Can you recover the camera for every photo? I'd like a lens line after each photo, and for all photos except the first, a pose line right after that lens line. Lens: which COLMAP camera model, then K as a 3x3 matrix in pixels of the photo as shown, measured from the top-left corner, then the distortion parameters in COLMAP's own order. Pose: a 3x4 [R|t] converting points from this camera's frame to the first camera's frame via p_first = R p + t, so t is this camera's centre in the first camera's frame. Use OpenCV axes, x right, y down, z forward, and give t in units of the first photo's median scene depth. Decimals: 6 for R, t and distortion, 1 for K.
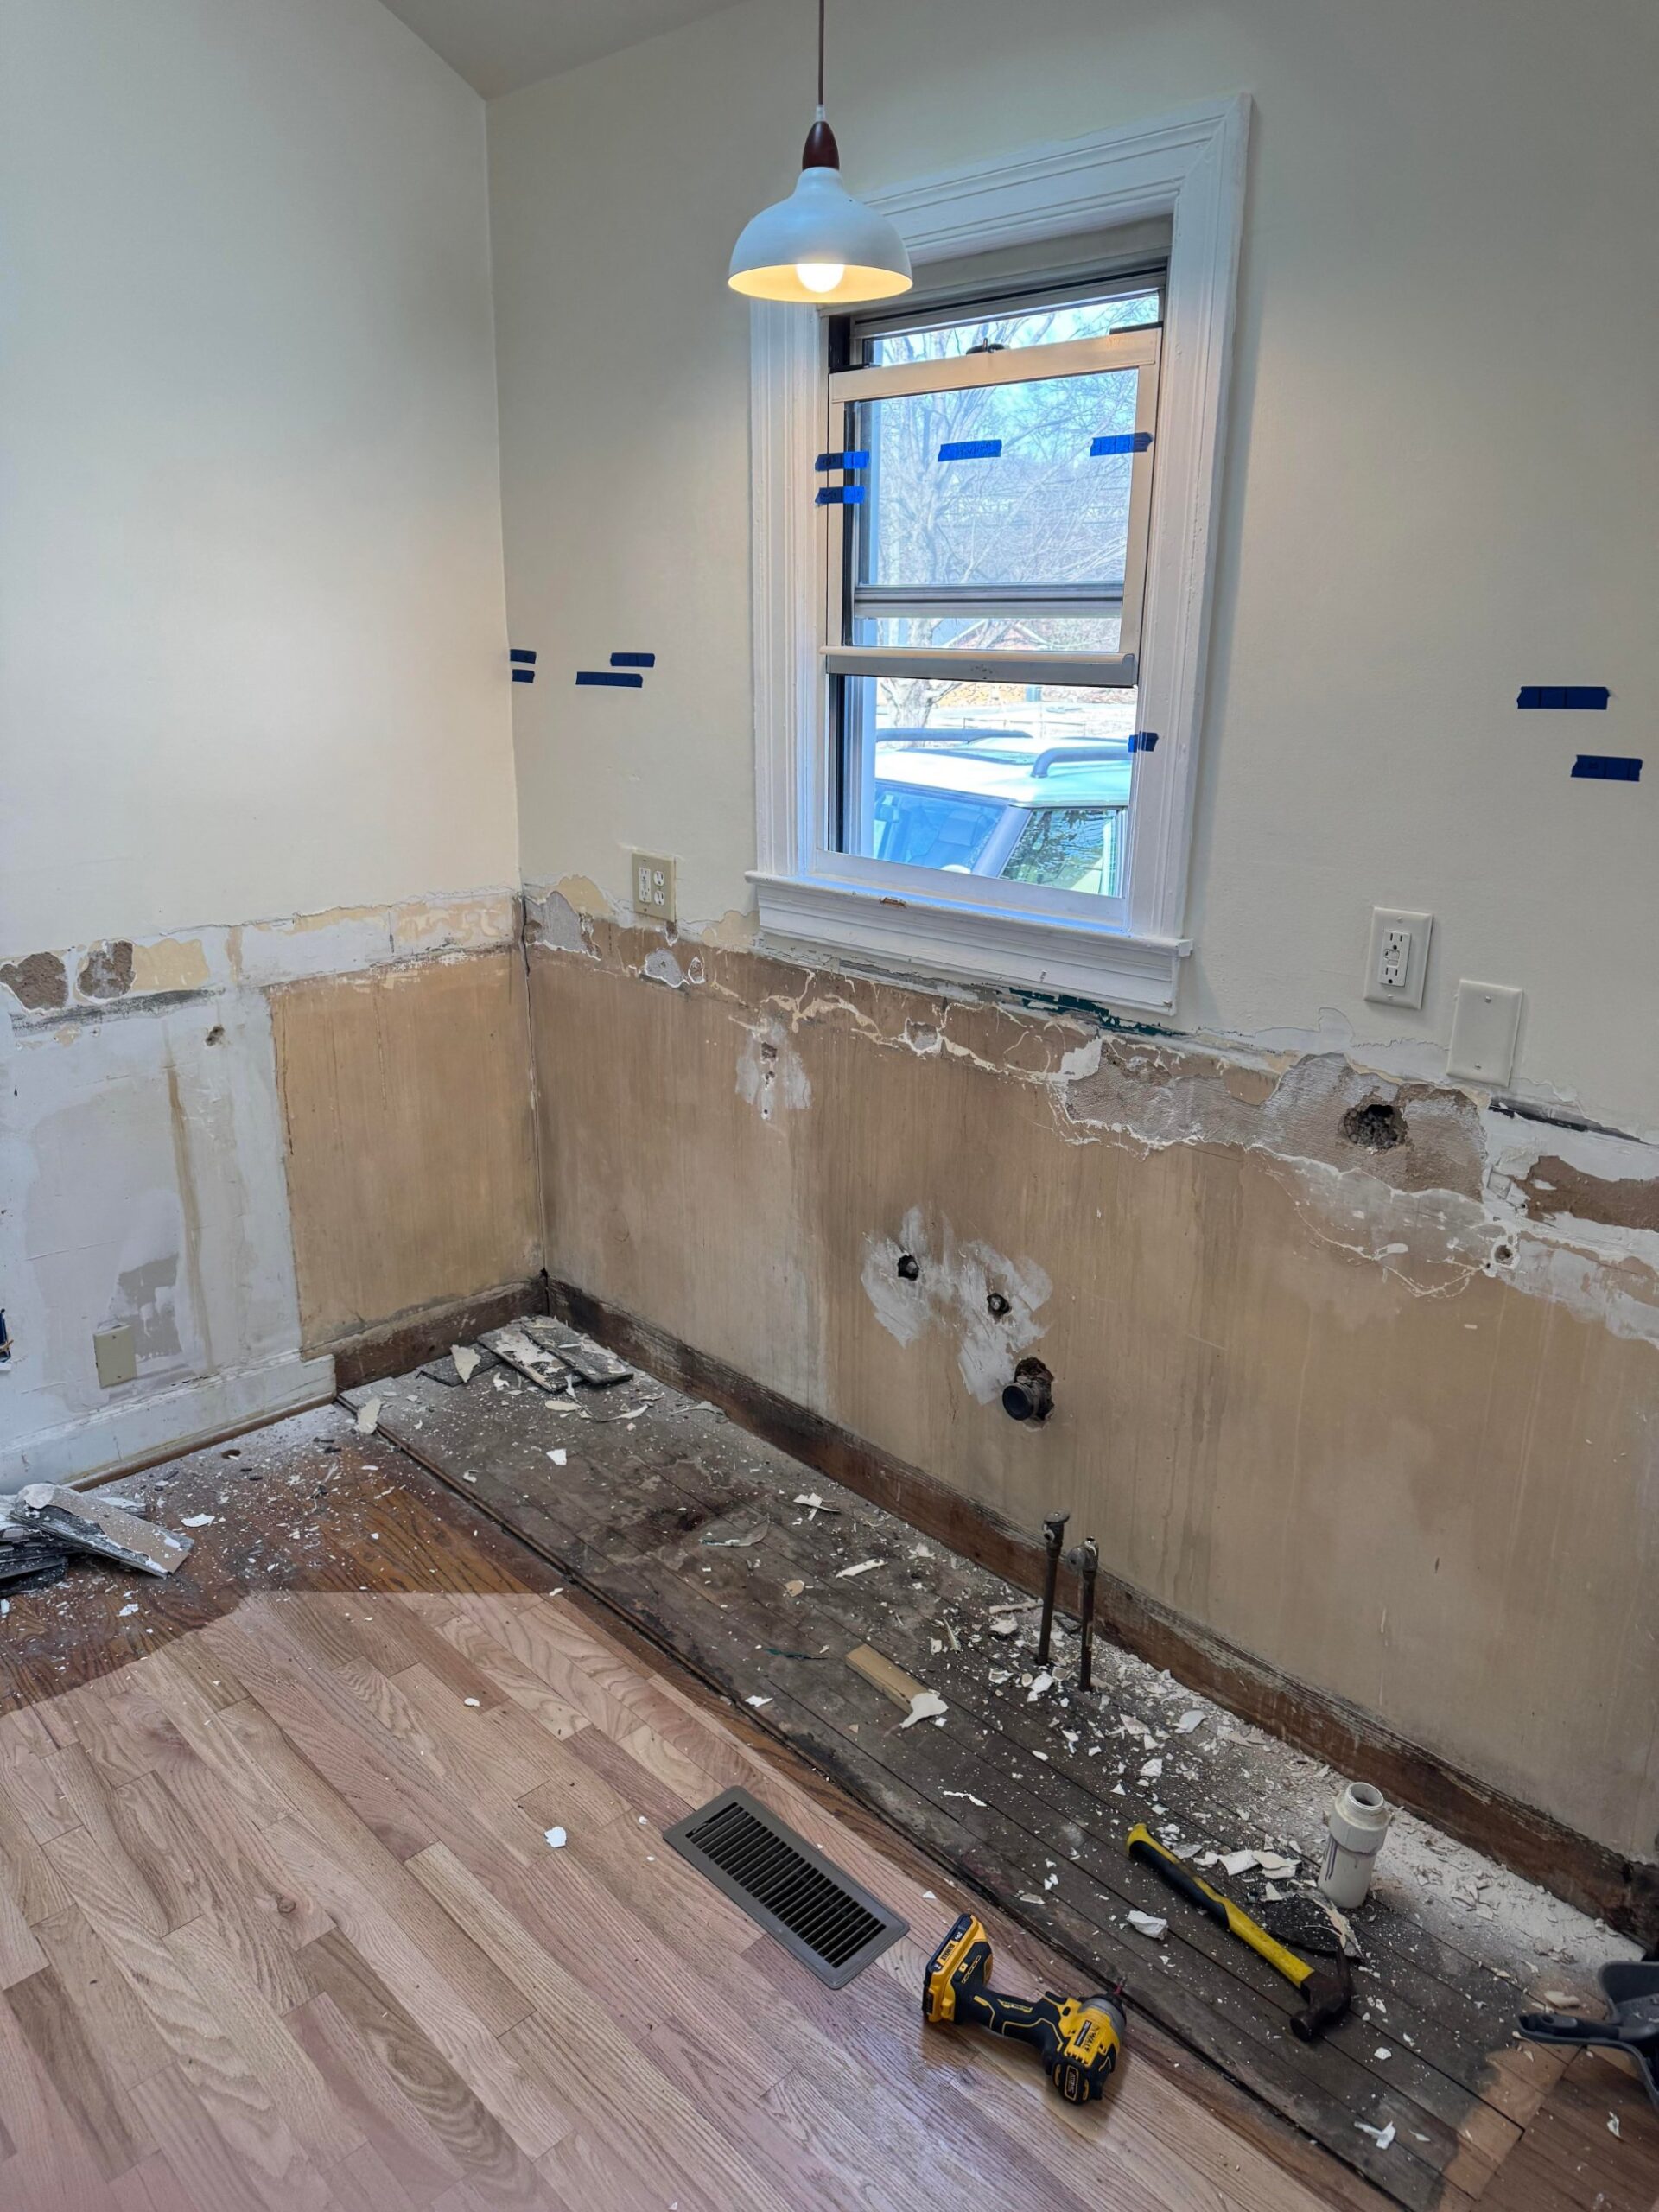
lens RADIAL K [[1543.5, 0, 799.2], [0, 1543.5, 1100.9], [0, 0, 1]] dist [0.075748, -0.067592]
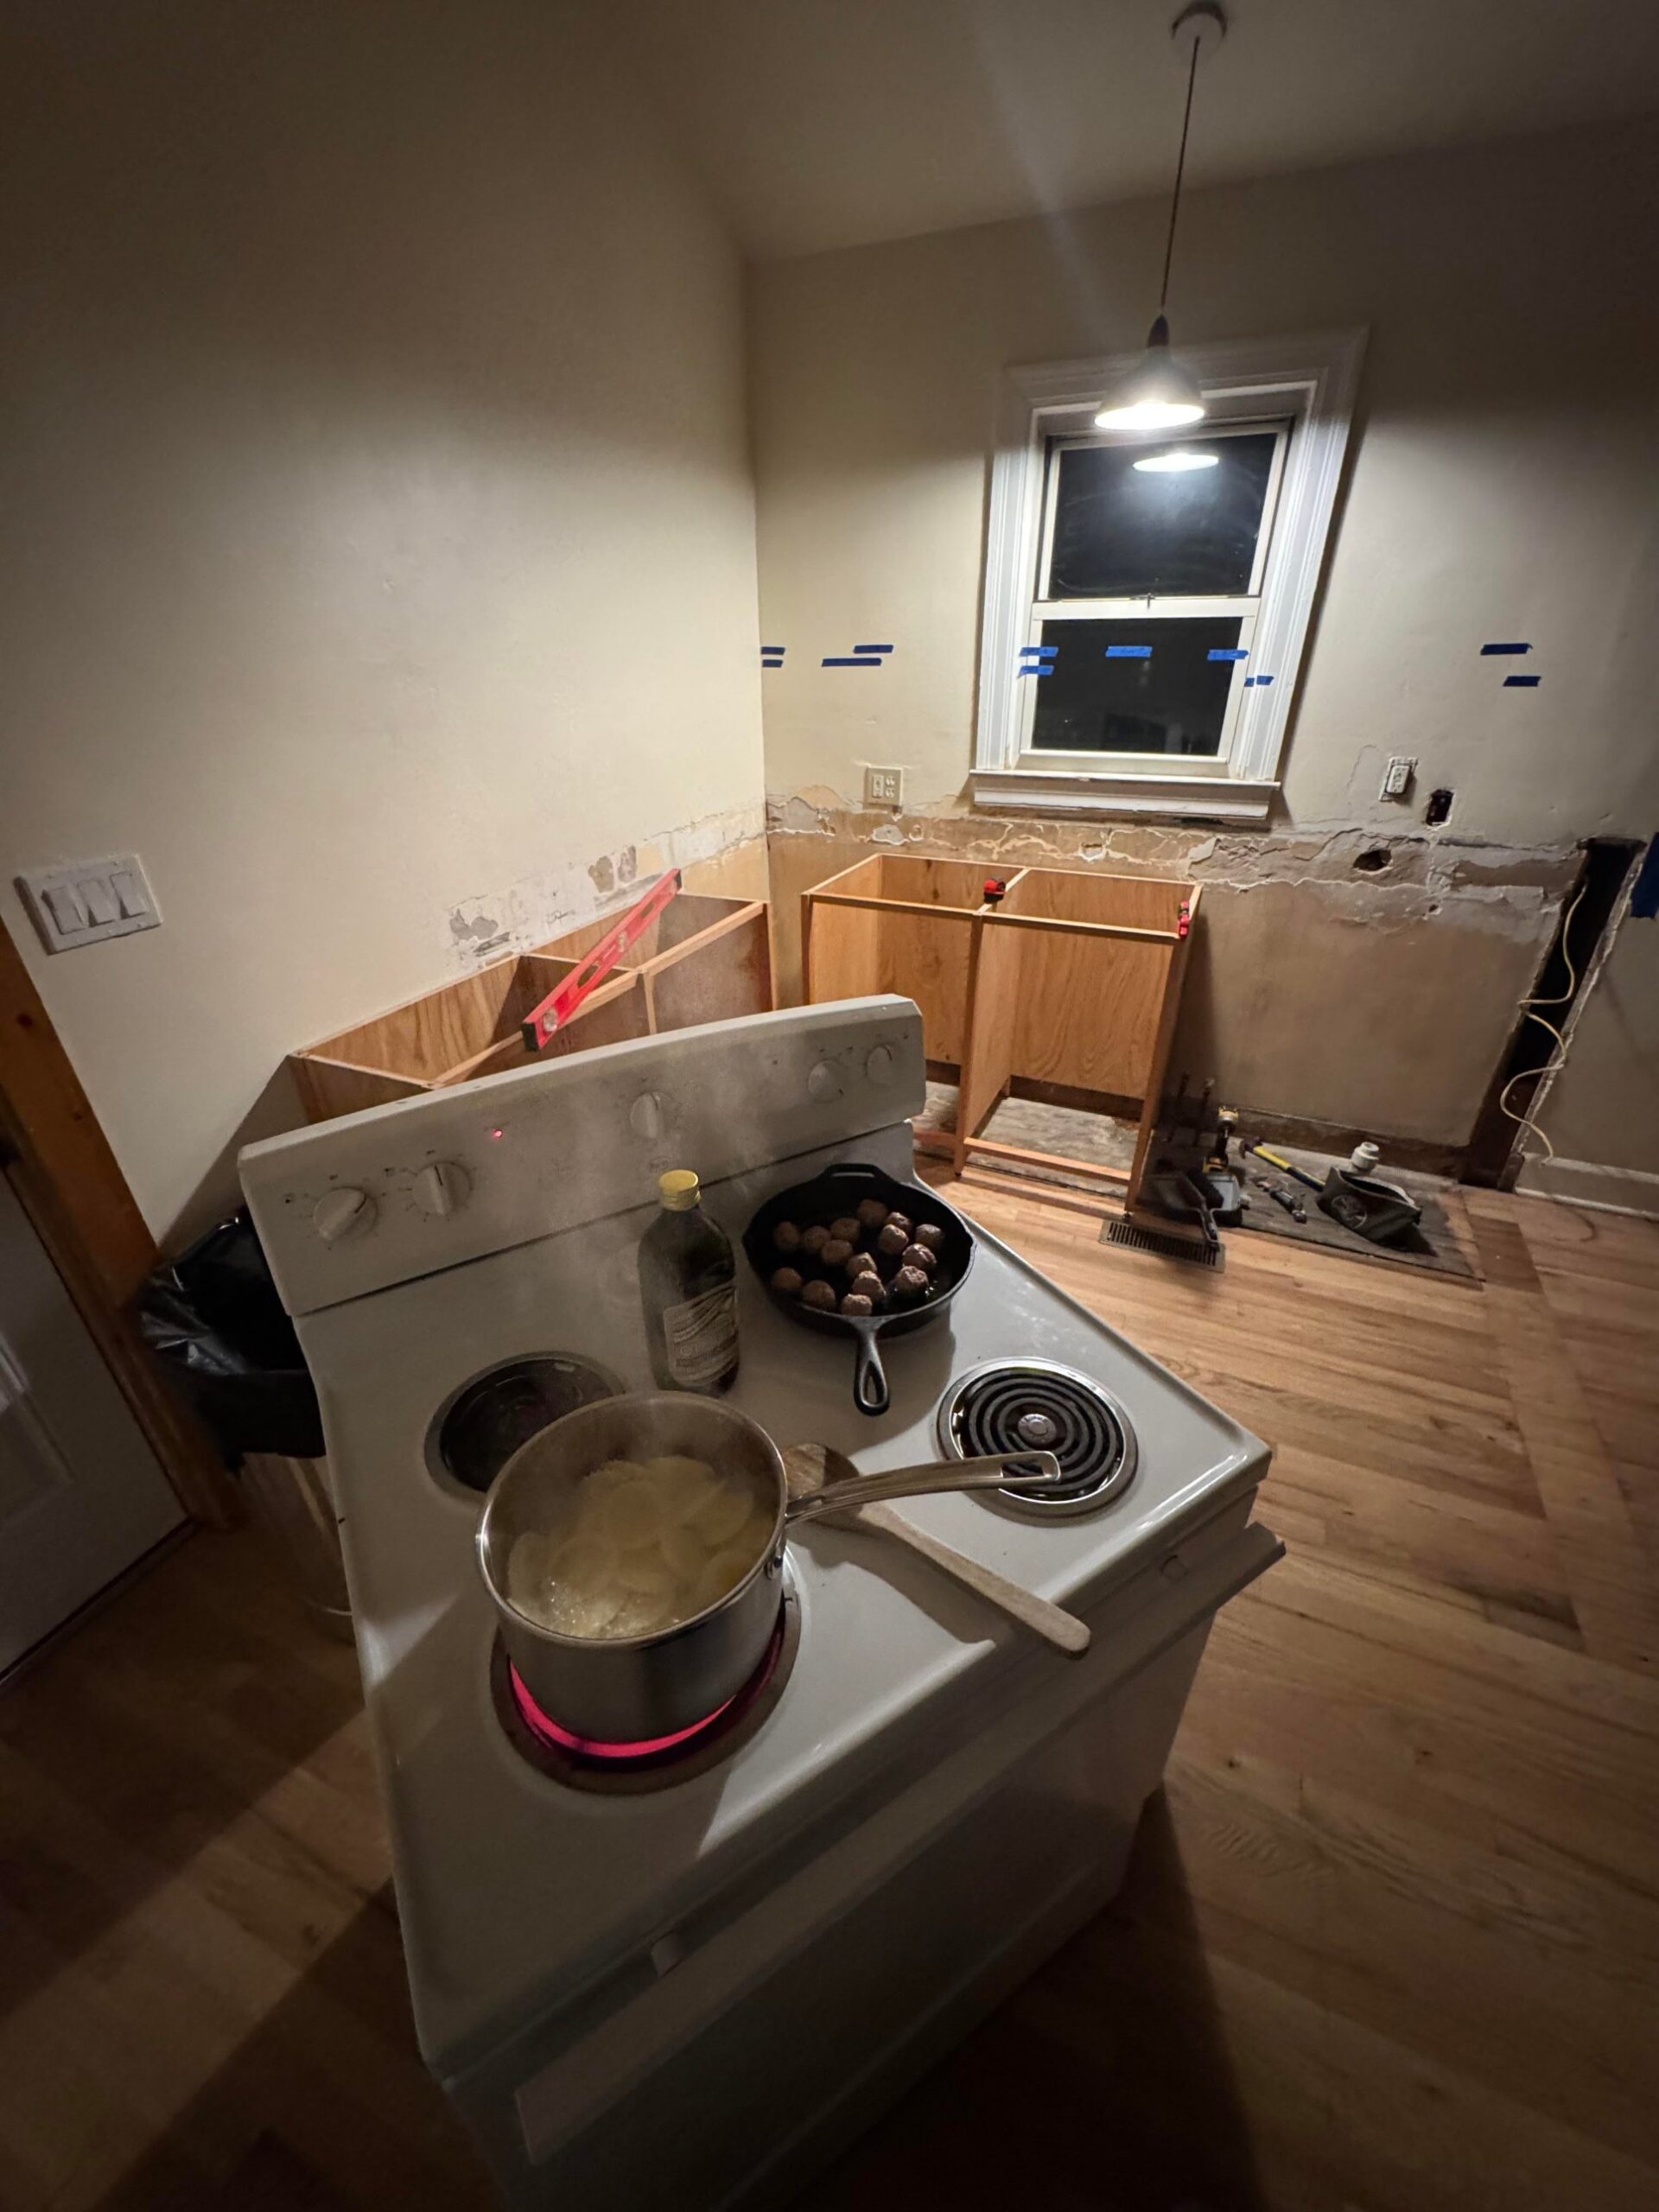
lens RADIAL K [[874.2, 0, 826.4], [0, 874.2, 1102.5], [0, 0, 1]] dist [-0.002008, -0.000087]
pose [[0.925806, -0.194368, 0.324199, -0.732539], [0.129433, 0.968829, 0.211228, -0.011796], [-0.355149, -0.153595, 0.922105, 0.064993]]
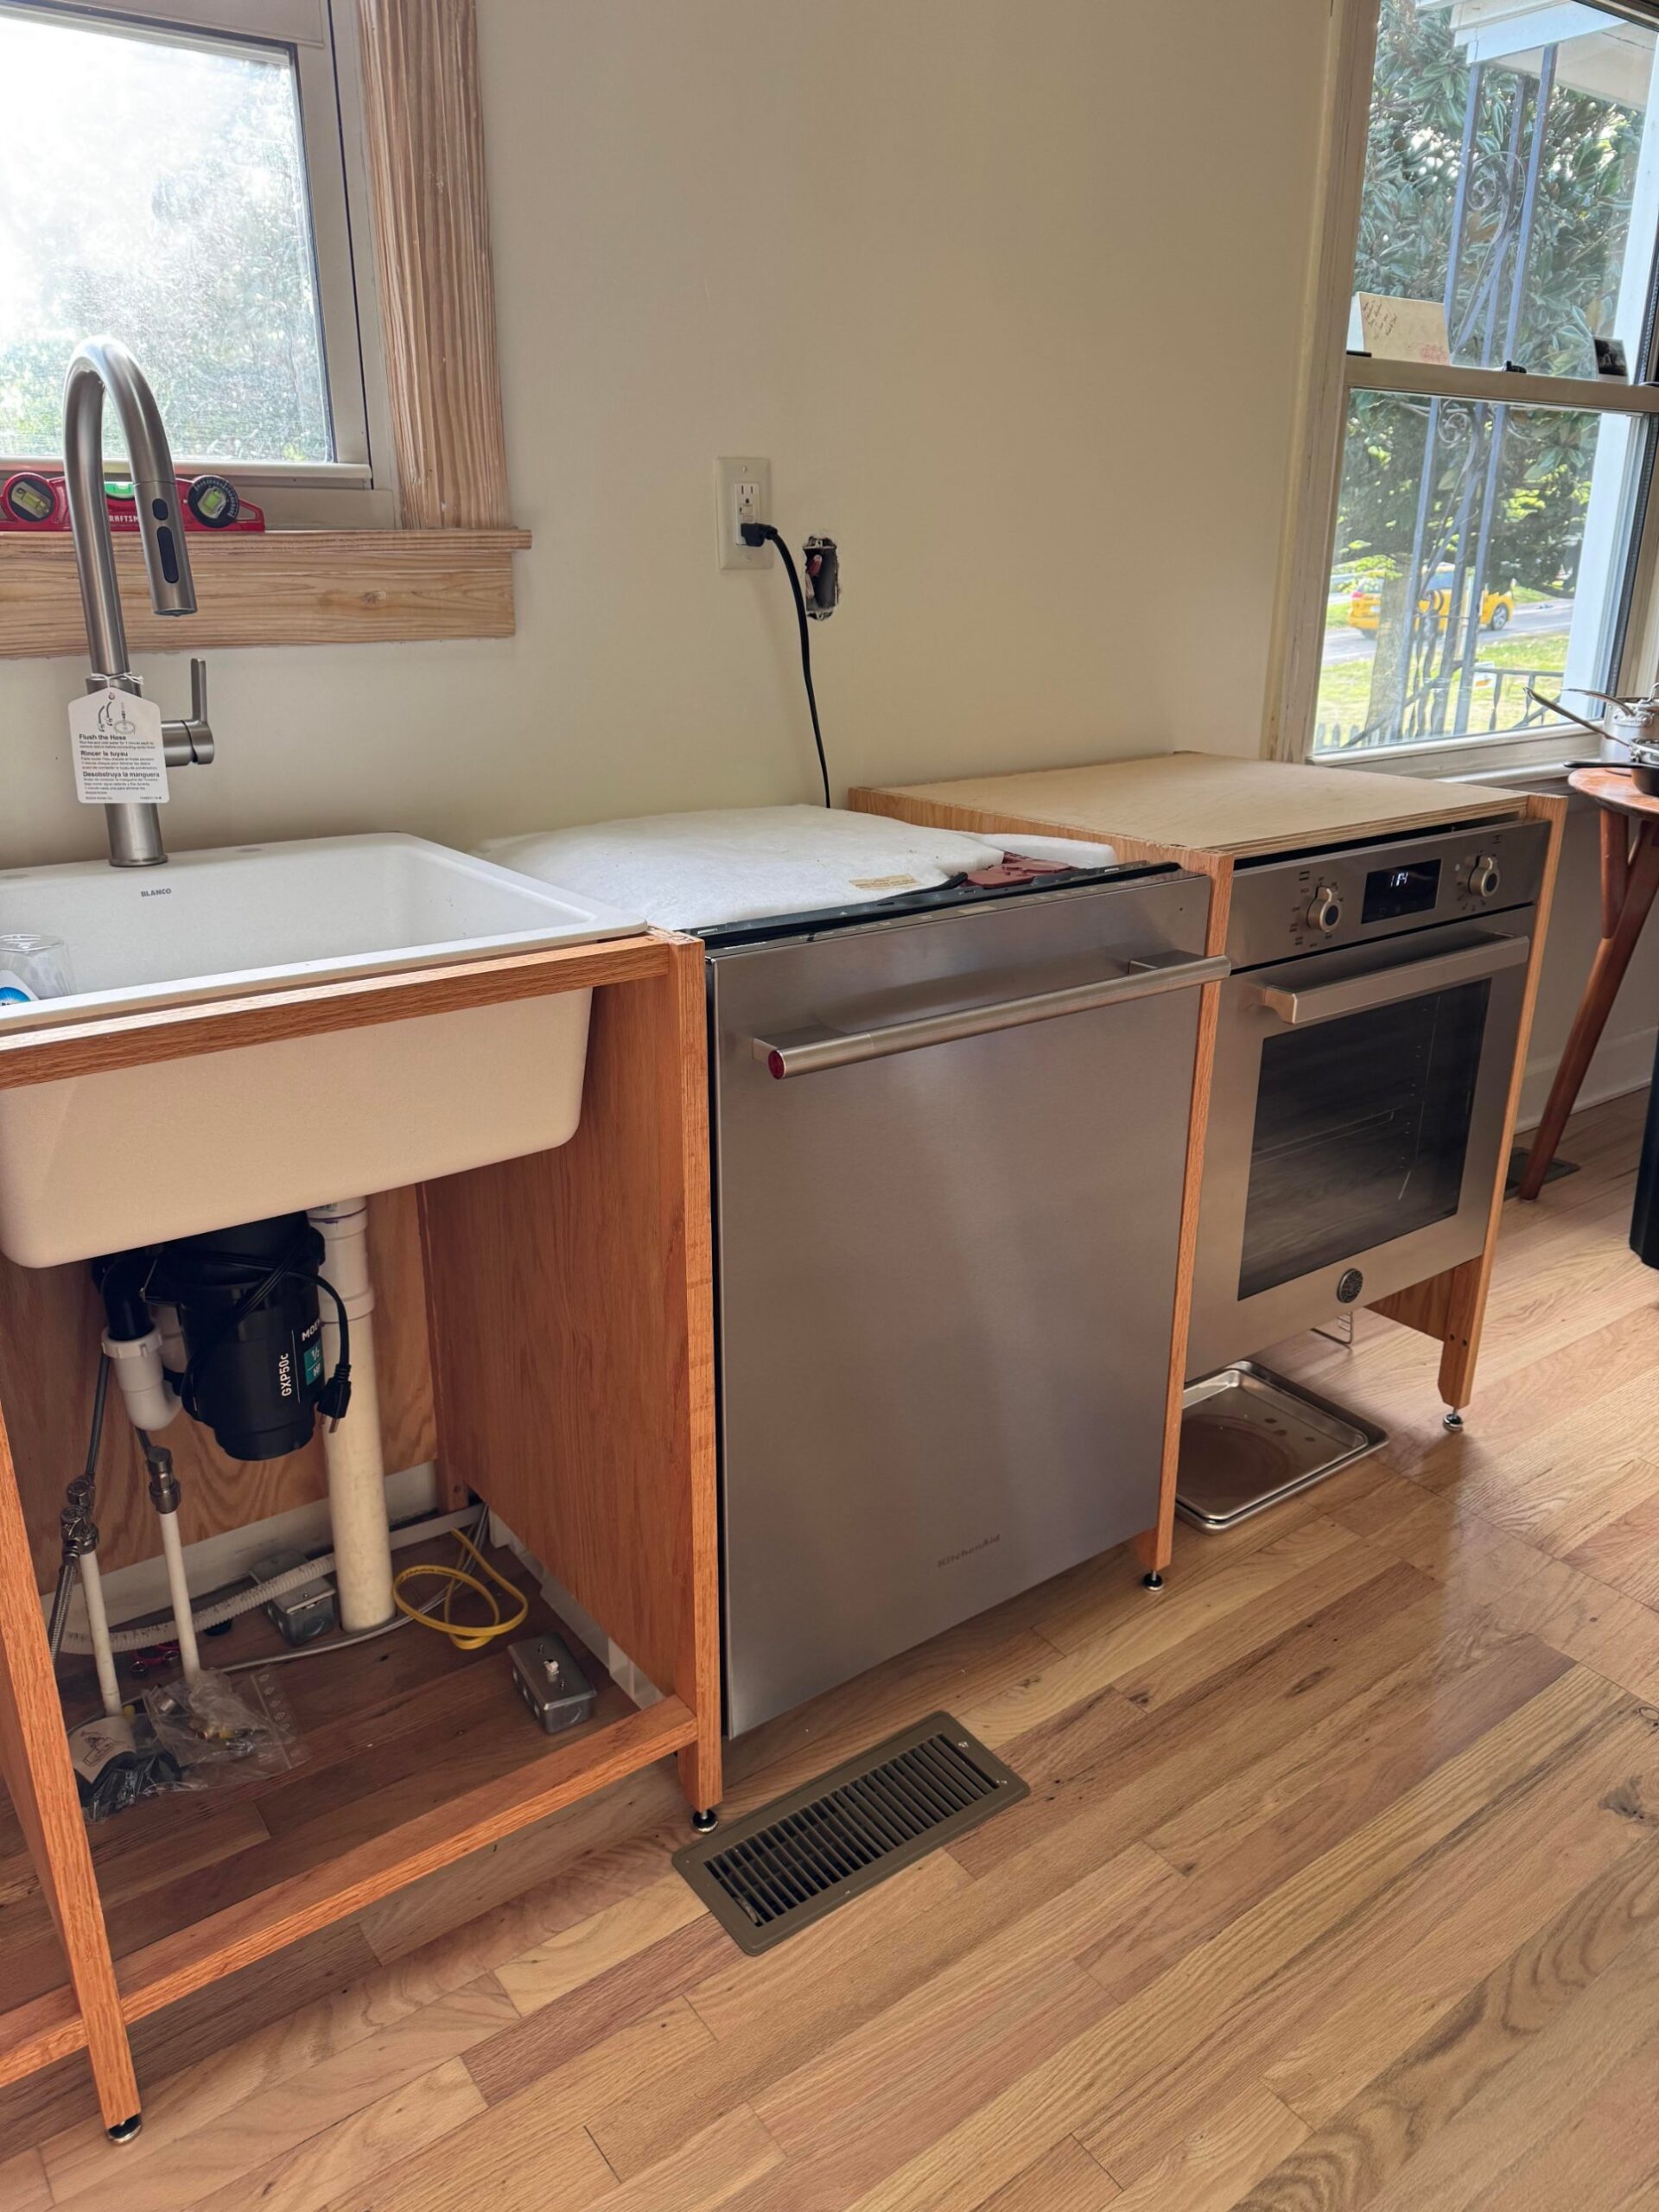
lens RADIAL K [[1601.0, 0, 820.1], [0, 1601.0, 1070.8], [0, 0, 1]] dist [-0.001202, -0.004107]
pose [[0.117152, -0.323168, 0.939062, -0.545762], [0.289208, 0.915692, 0.279045, -0.032058], [-0.950071, 0.238893, 0.200738, 0.713813]]
